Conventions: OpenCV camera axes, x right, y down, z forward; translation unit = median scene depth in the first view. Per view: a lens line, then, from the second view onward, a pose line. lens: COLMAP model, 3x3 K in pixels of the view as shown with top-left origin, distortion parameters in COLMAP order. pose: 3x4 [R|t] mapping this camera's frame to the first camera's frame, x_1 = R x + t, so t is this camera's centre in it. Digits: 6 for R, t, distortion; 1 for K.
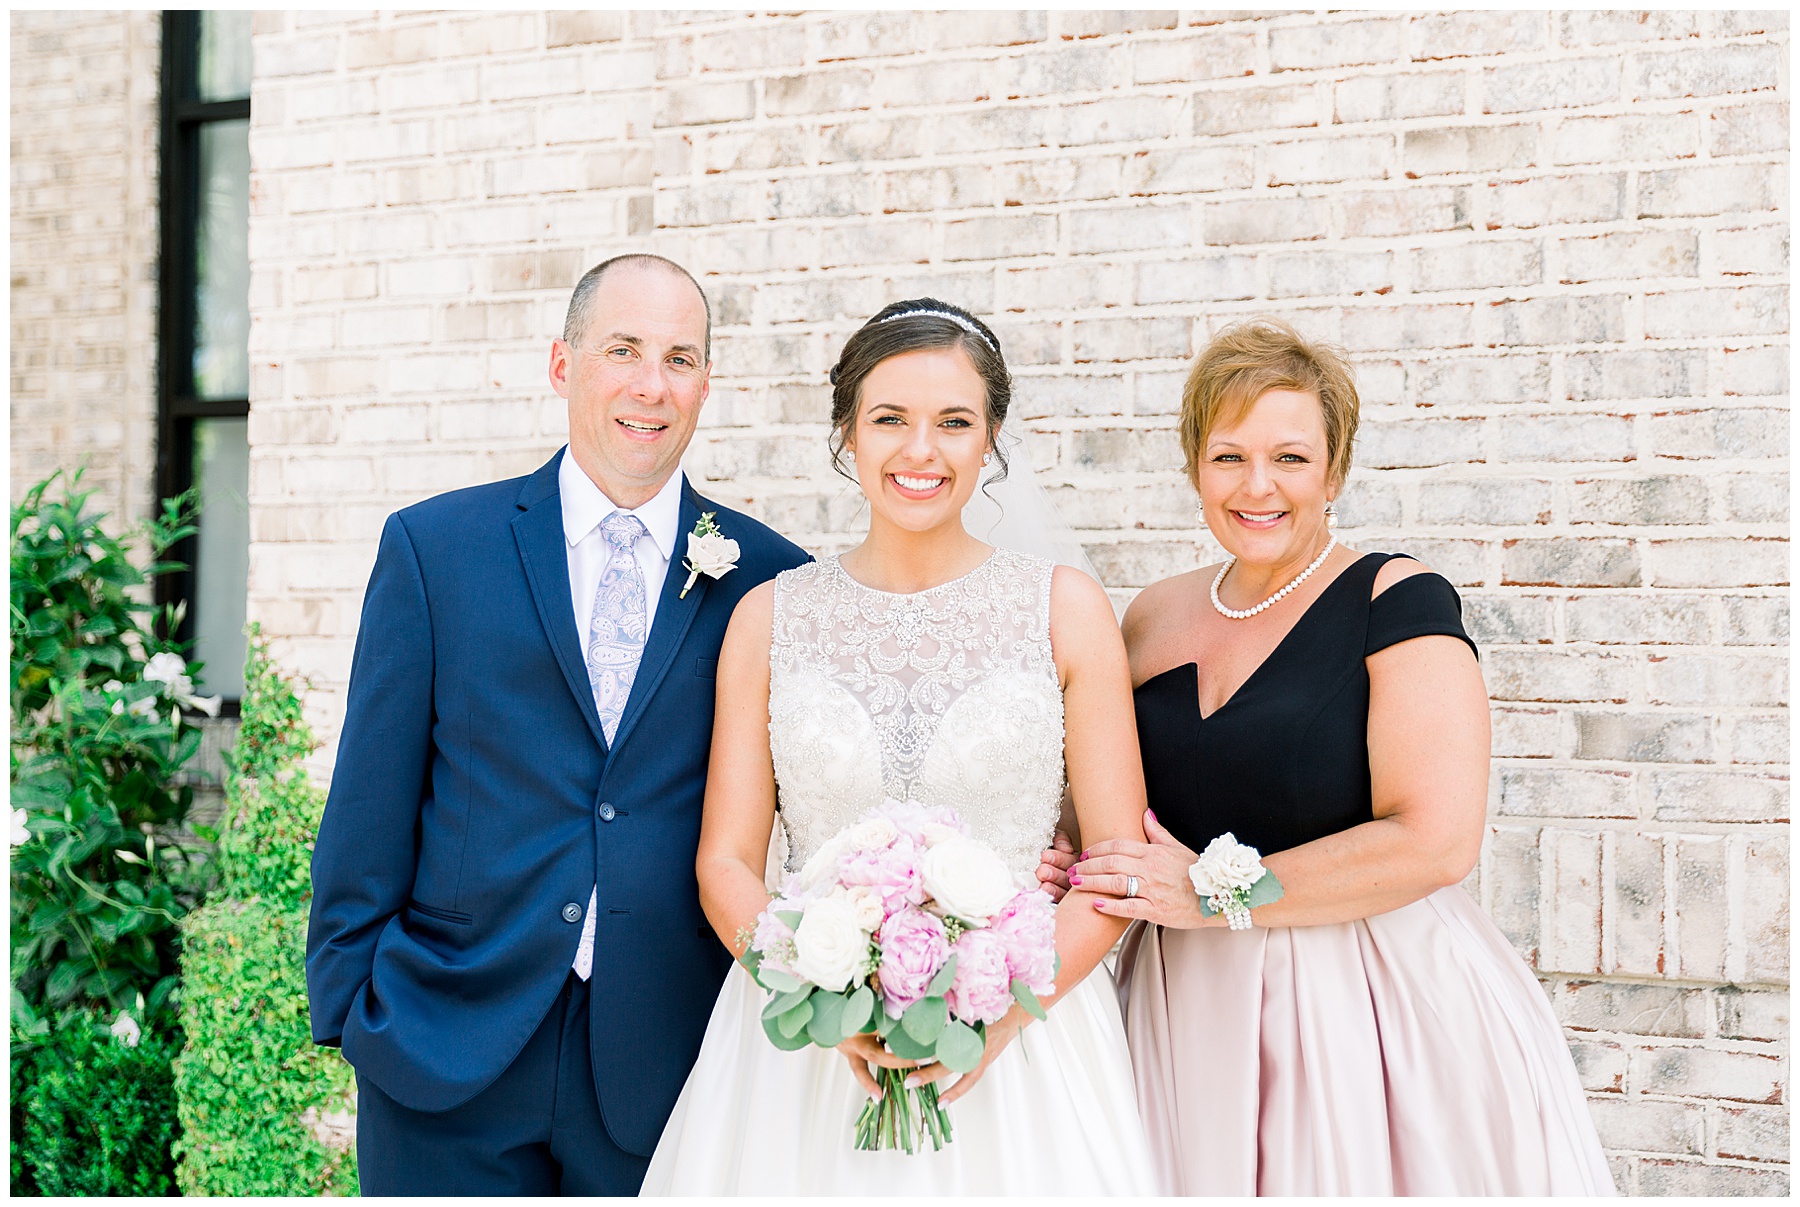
lens RADIAL K [[2760.4, 0, 823.9], [0, 2760.4, 577.9], [0, 0, 1]] dist [0.019751, -0.069026]
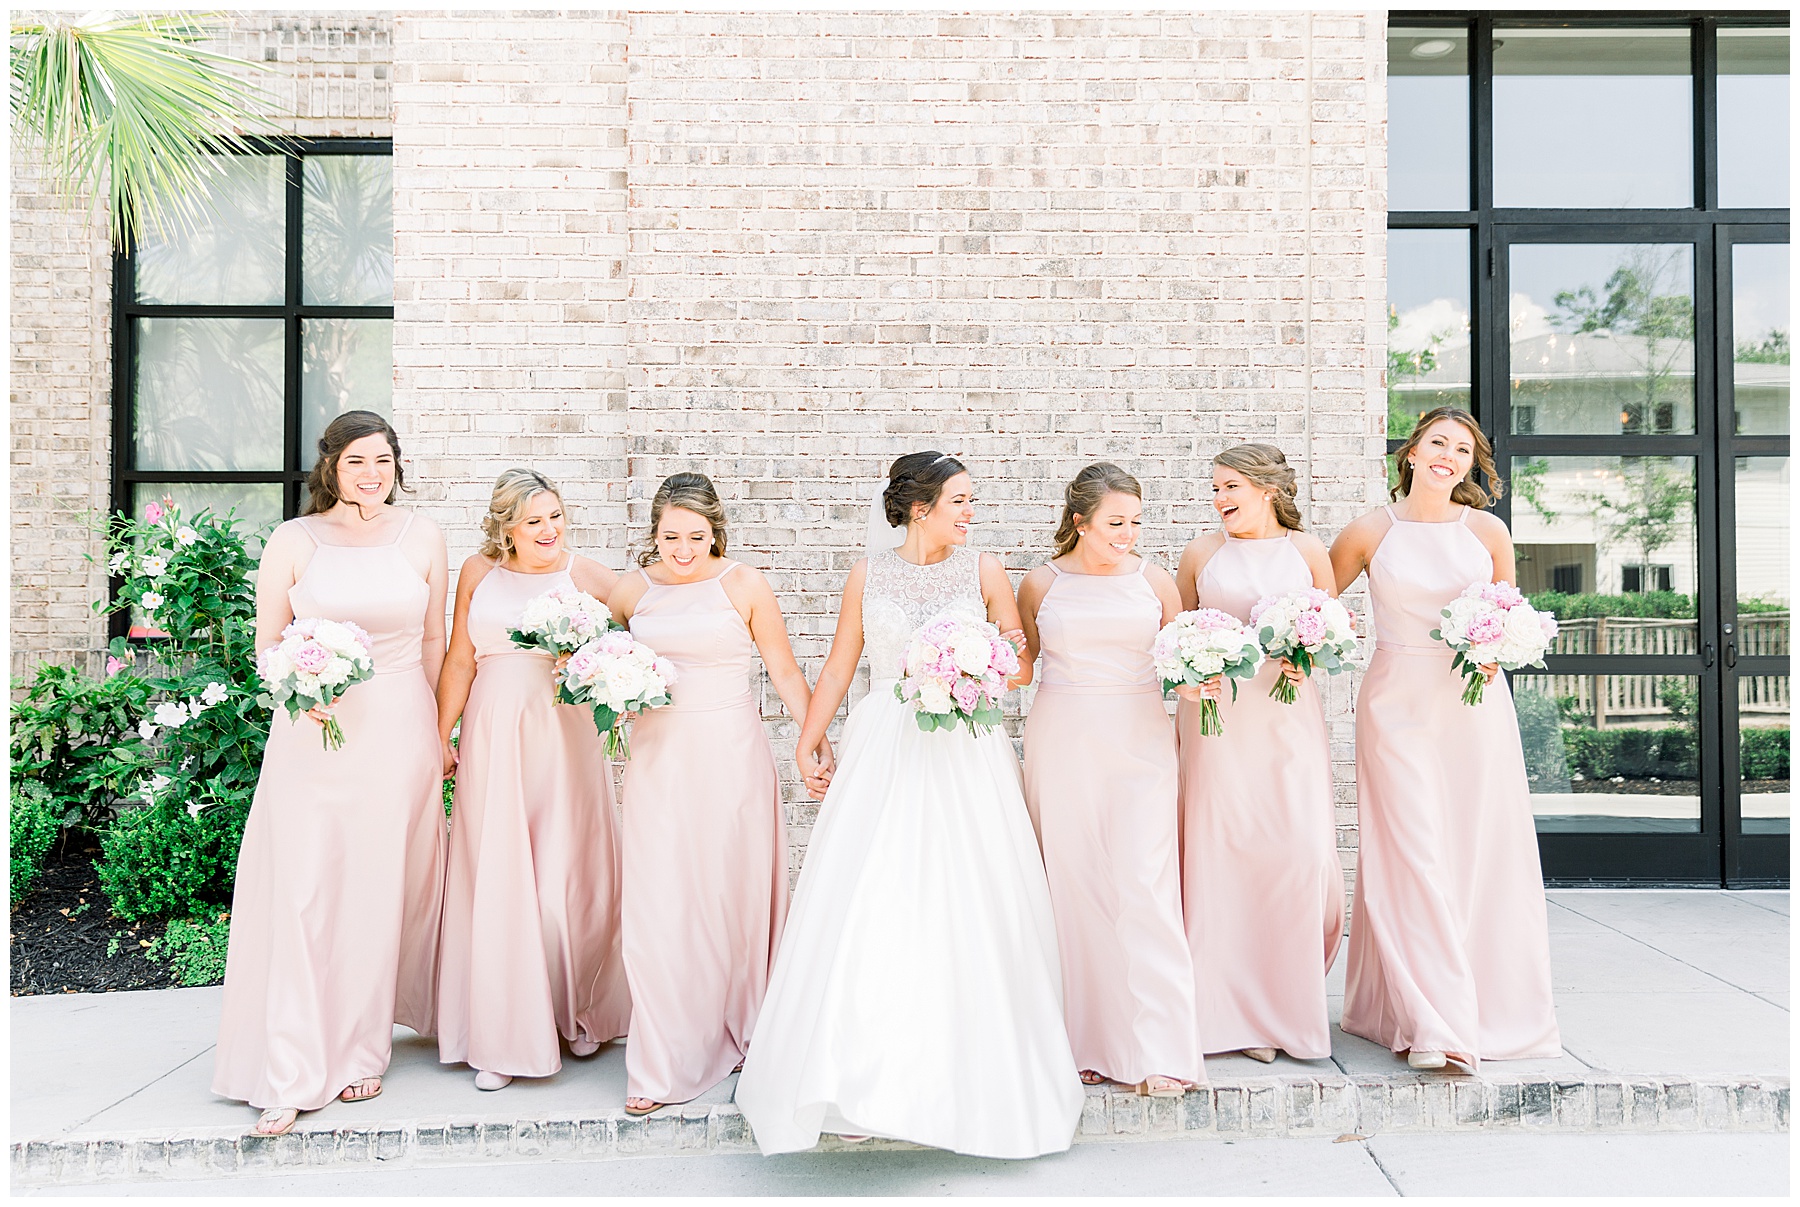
lens RADIAL K [[1524.0, 0, 920.9], [0, 1524.0, 585.1], [0, 0, 1]] dist [0.044540, -0.050306]
pose [[0.886809, 0.006604, 0.462088, -0.439377], [-0.004543, 0.999974, -0.005574, 0.023086], [-0.462113, 0.002844, 0.886816, -0.214865]]
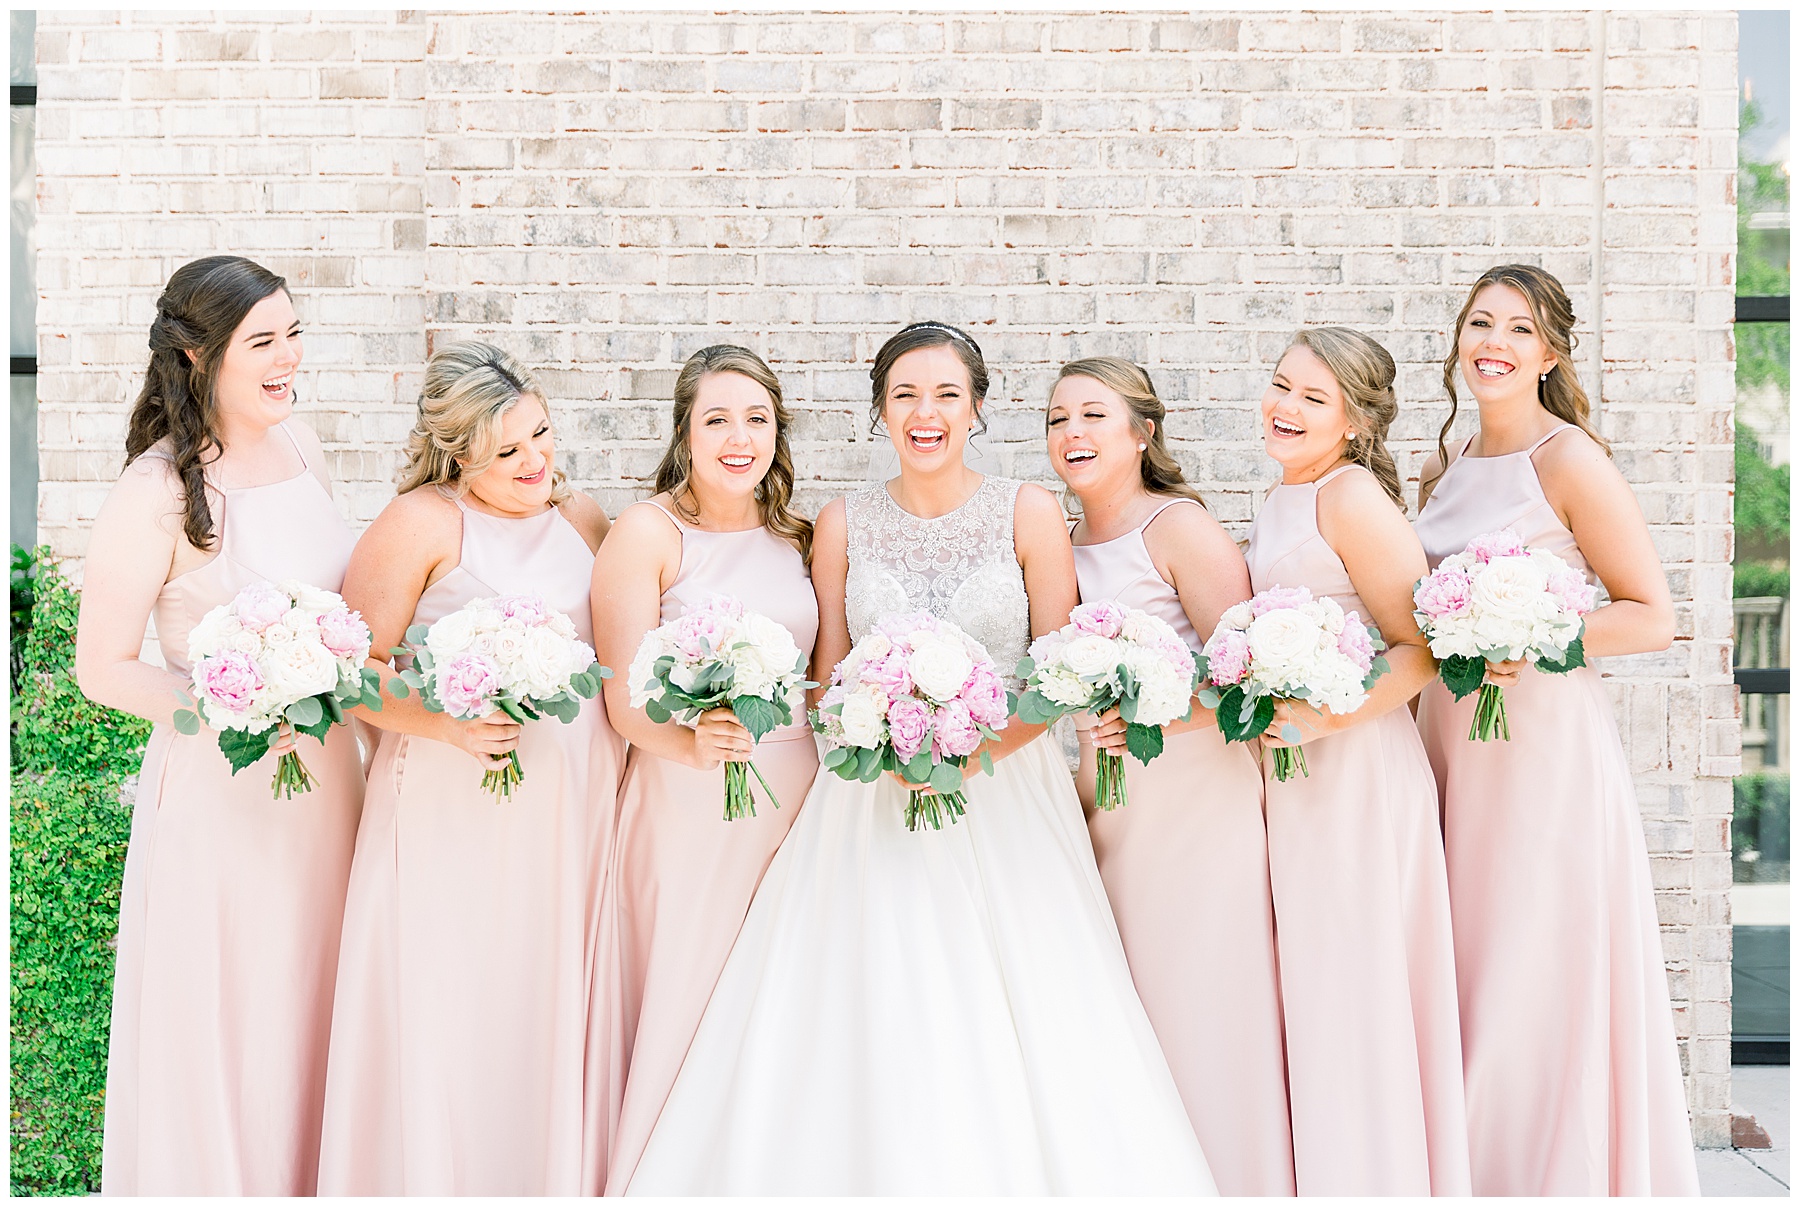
lens RADIAL K [[2375.0, 0, 898.0], [0, 2375.0, 619.5], [0, 0, 1]] dist [0.008558, 0.006981]
pose [[0.906898, -0.005516, 0.421313, -0.349510], [-0.006798, 0.999593, 0.027720, 0.019219], [-0.421294, -0.028003, 0.906492, -0.130310]]
